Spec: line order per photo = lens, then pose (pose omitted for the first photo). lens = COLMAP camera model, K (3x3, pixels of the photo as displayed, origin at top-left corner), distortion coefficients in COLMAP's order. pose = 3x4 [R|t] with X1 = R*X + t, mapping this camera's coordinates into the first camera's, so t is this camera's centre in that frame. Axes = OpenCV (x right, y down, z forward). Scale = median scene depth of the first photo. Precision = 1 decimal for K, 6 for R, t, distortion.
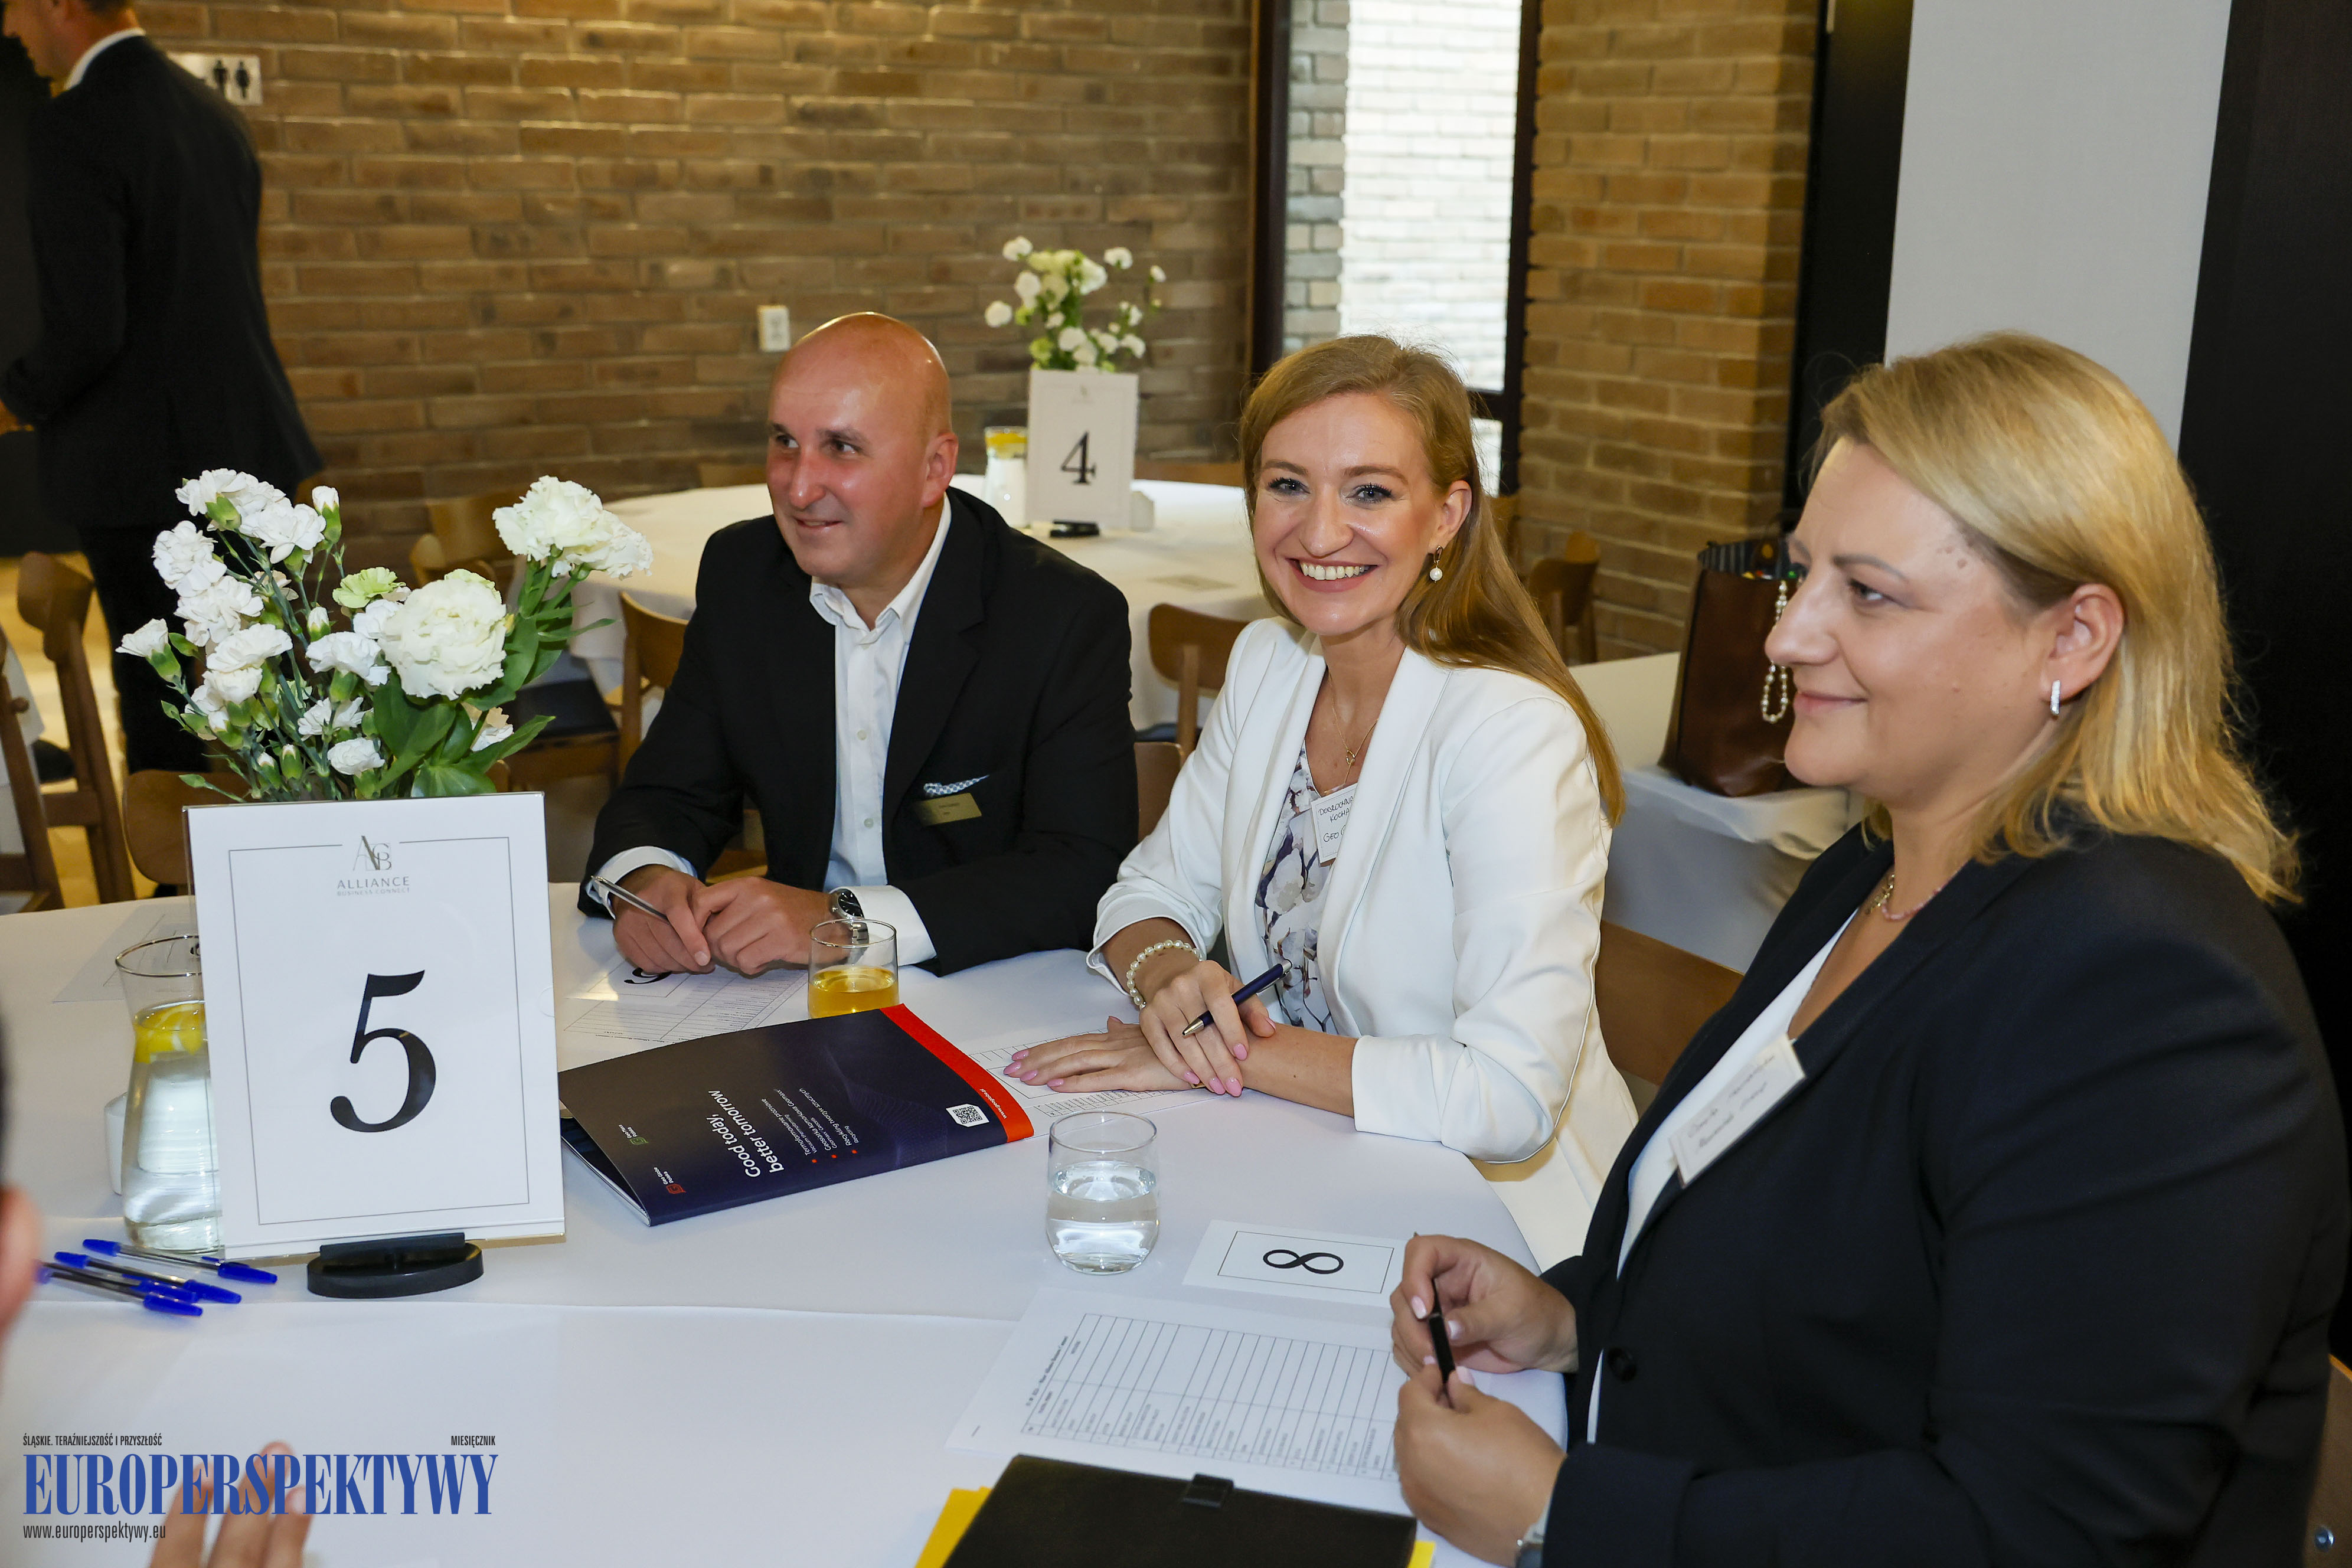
lens RADIAL K [[2404.4, 0, 1182.0], [0, 2404.4, 798.3], [0, 0, 1]] dist [0.004477, 0.000000]
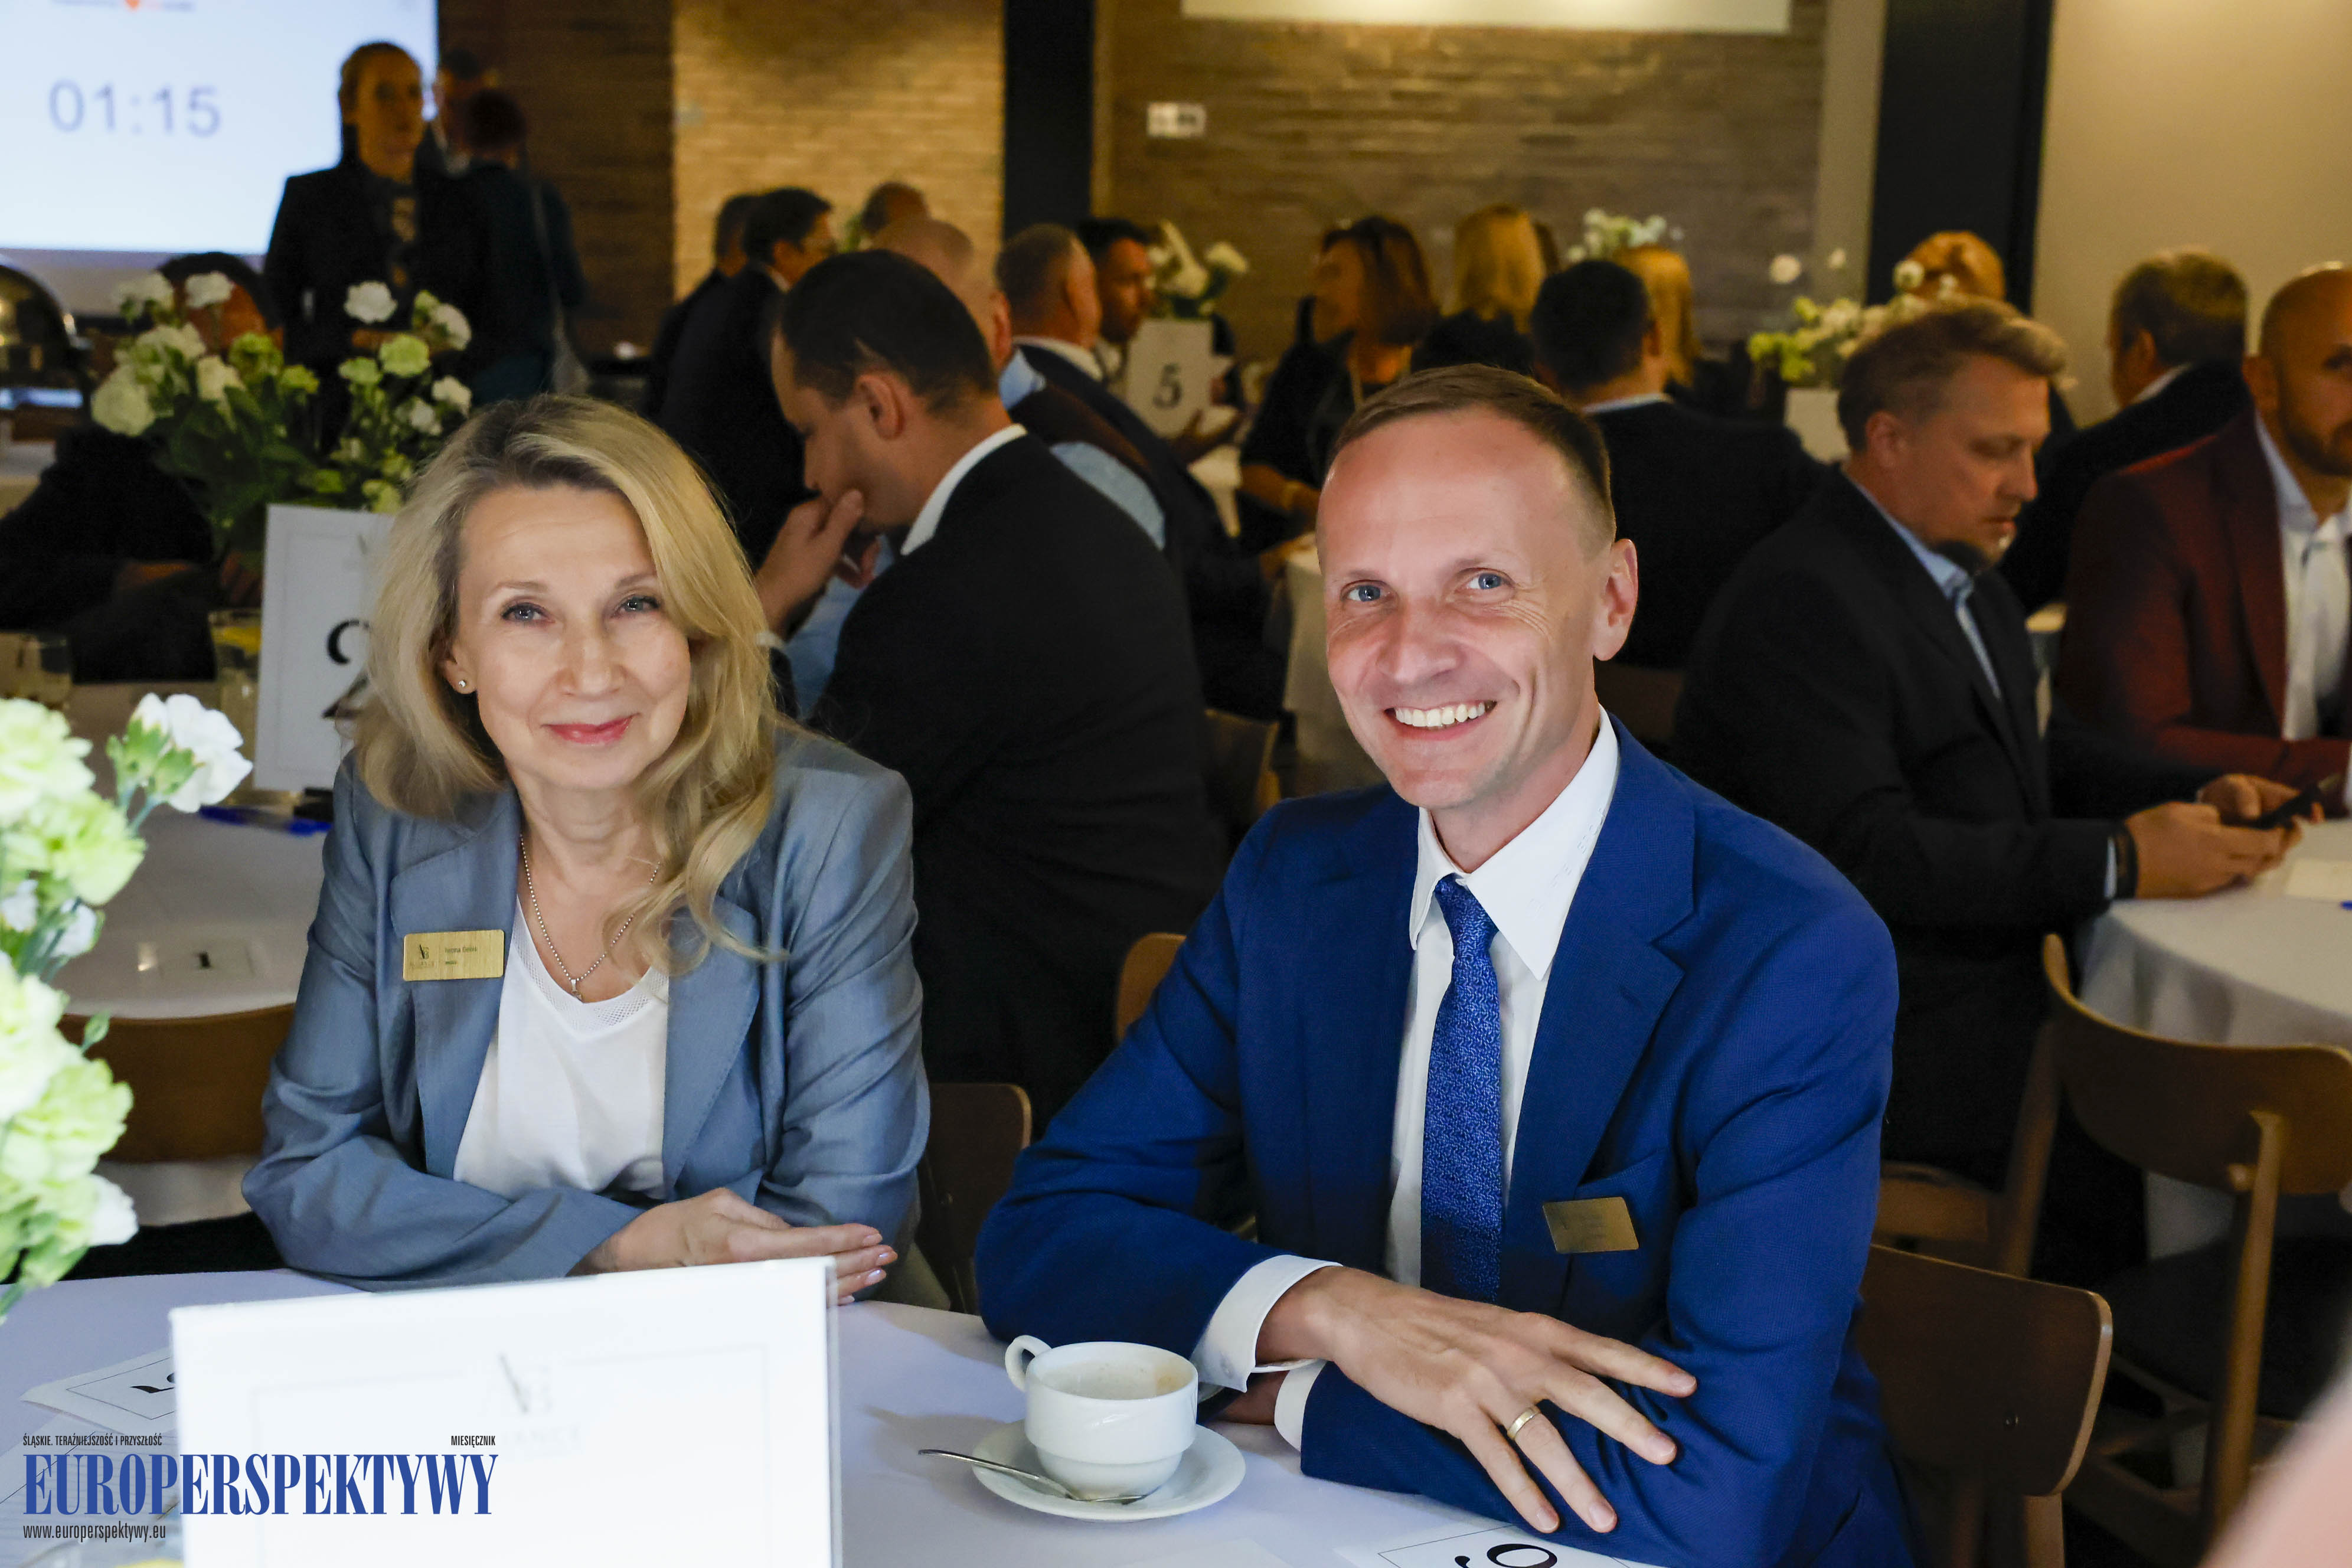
lens RADIAL K [[3294.3, 0, 1181.6], [0, 3294.3, 767.0], [0, 0, 1]] dist [0.119046, 0.000000]
pose [[0.928444, 0.073871, -0.364054, 0.459194], [-0.103080, 0.992774, -0.061437, 0.283481], [0.356885, 0.094568, 0.929349, -1.068758]]
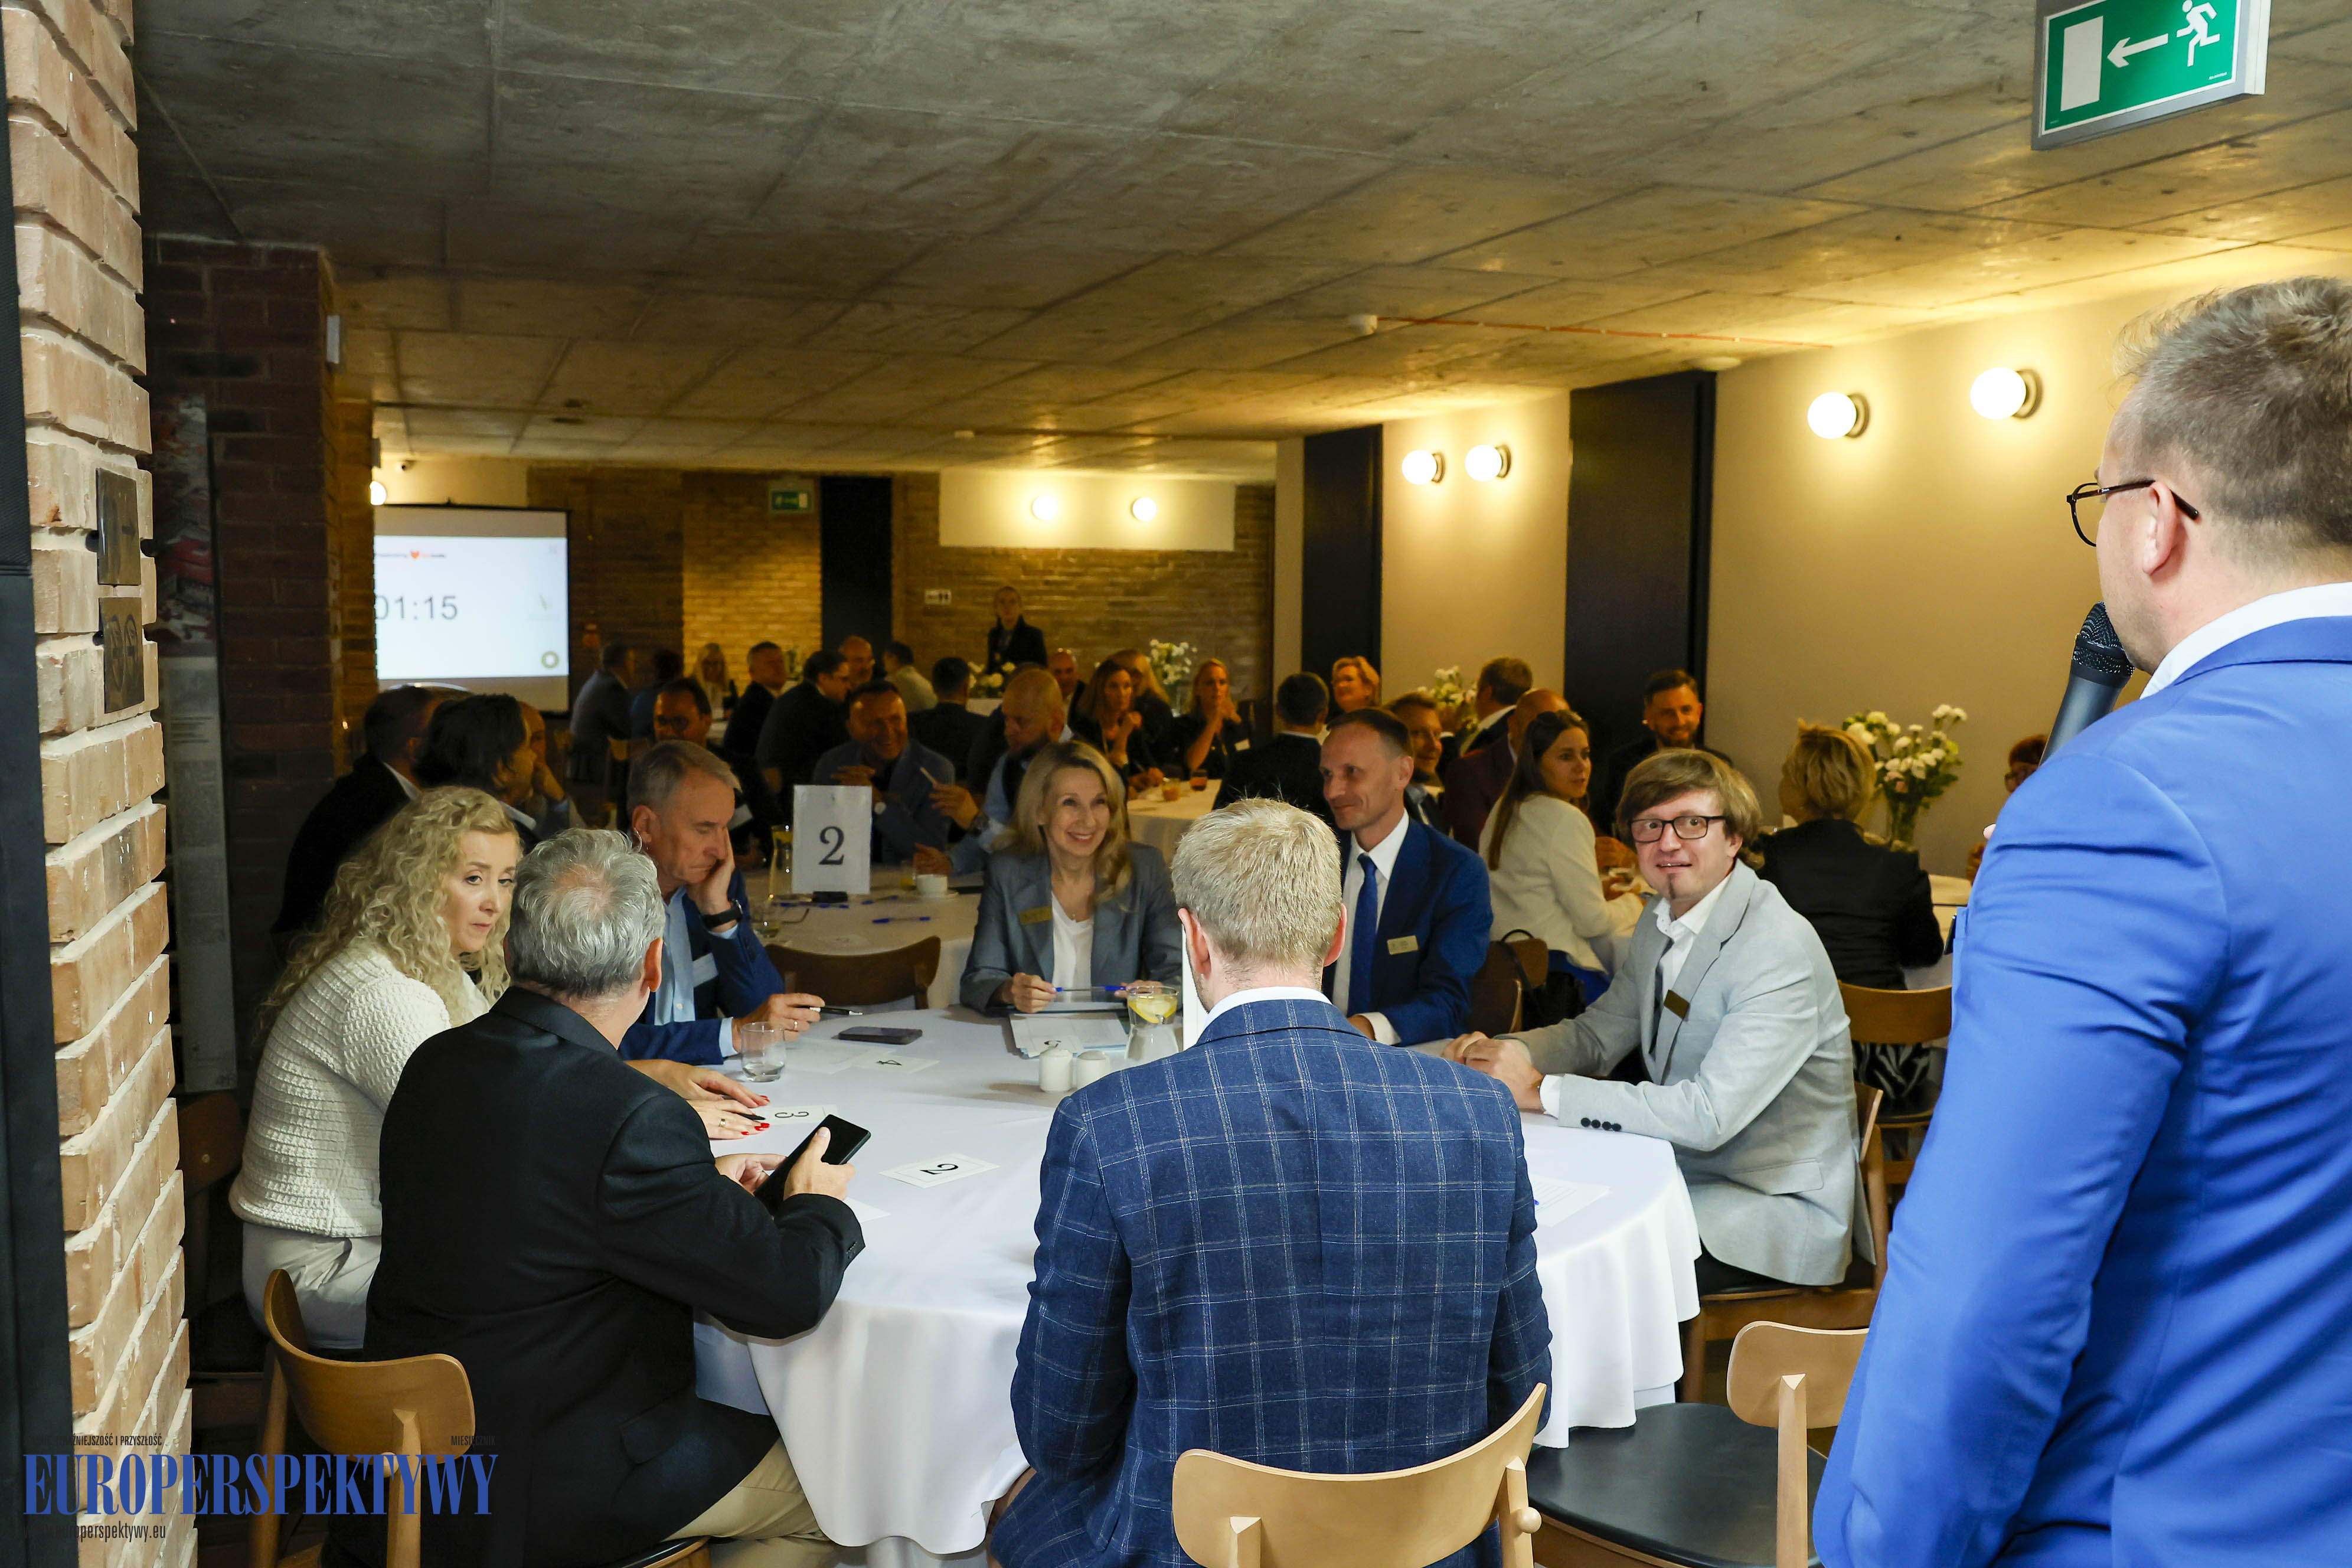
lens RADIAL K [[1948.7, 0, 1170.7], [0, 1948.7, 780.9], [0, 0, 1]] dist [-0.050261, 0.044270]
pose [[0.978881, 0.010858, -0.204140, 0.449863], [-0.044135, 0.986263, -0.159176, 0.353344], [0.199608, 0.164824, 0.965914, -1.434087]]
